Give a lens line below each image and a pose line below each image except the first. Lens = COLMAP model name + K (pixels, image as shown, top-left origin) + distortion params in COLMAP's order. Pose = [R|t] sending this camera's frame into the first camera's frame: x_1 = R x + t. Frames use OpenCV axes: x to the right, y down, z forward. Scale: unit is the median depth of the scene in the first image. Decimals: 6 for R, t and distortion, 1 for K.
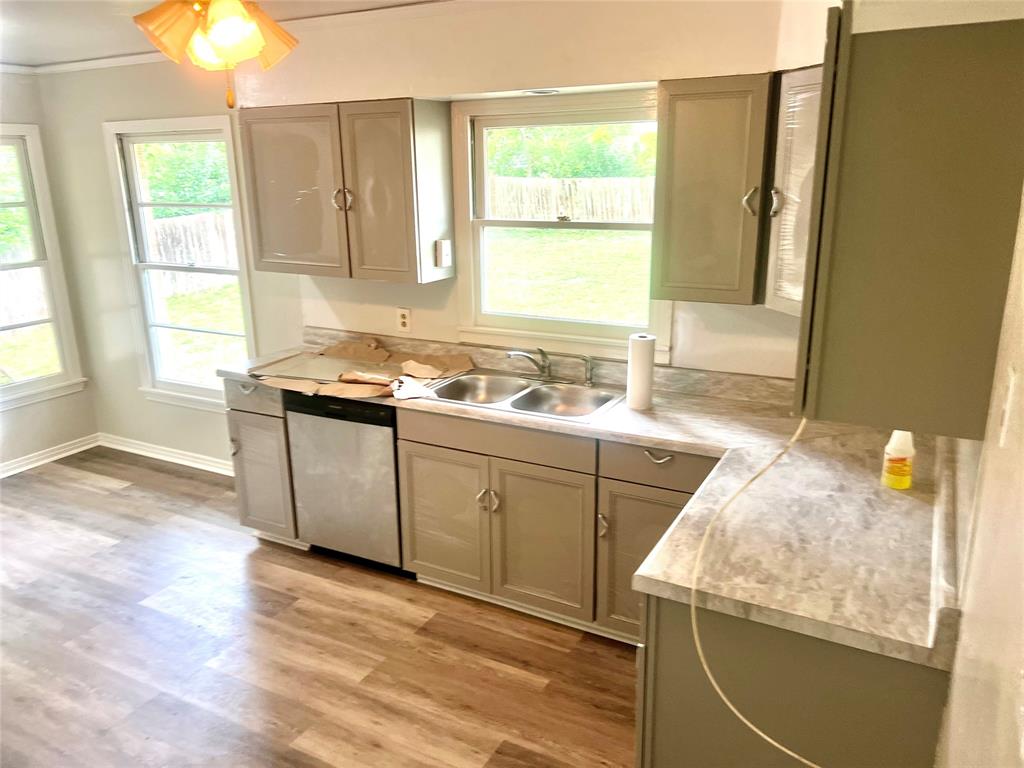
lens RADIAL K [[773.3, 0, 500.9], [0, 773.3, 390.6], [0, 0, 1]] dist [0.061139, -0.071899]
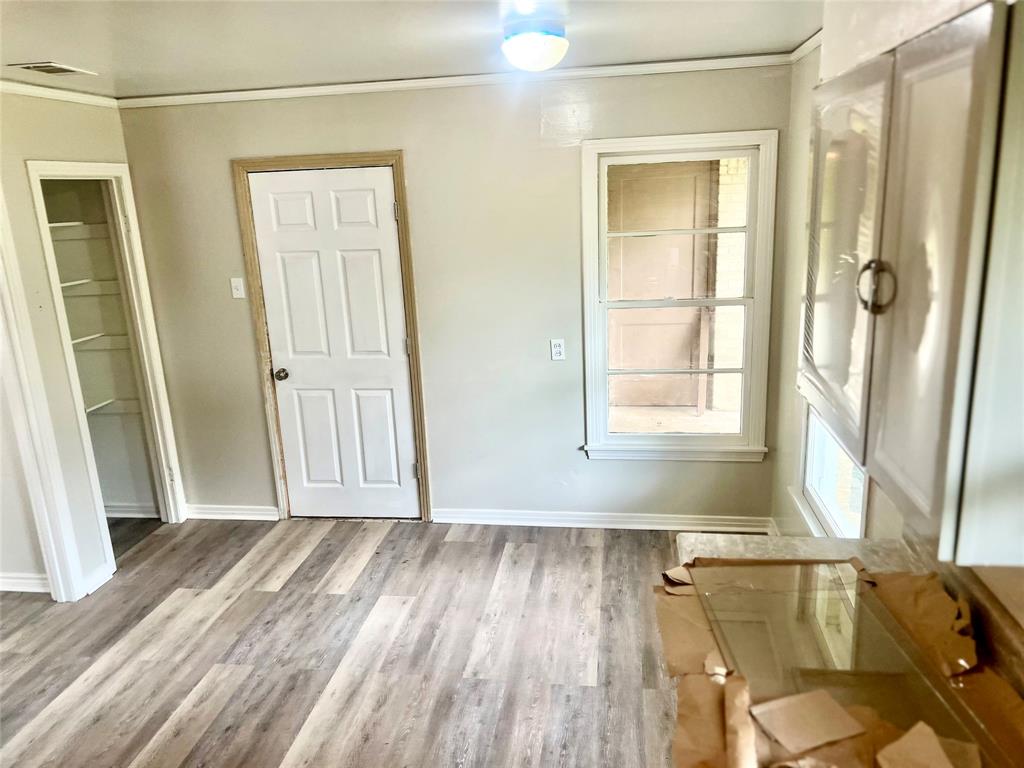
lens RADIAL K [[773.3, 0, 506.9], [0, 773.3, 394.4], [0, 0, 1]] dist [0.061139, -0.071899]
pose [[0.344222, 0.245226, -0.906297, 0.117232], [-0.222854, 0.959042, 0.174855, -0.220713], [0.912056, 0.141783, 0.384773, 0.672345]]
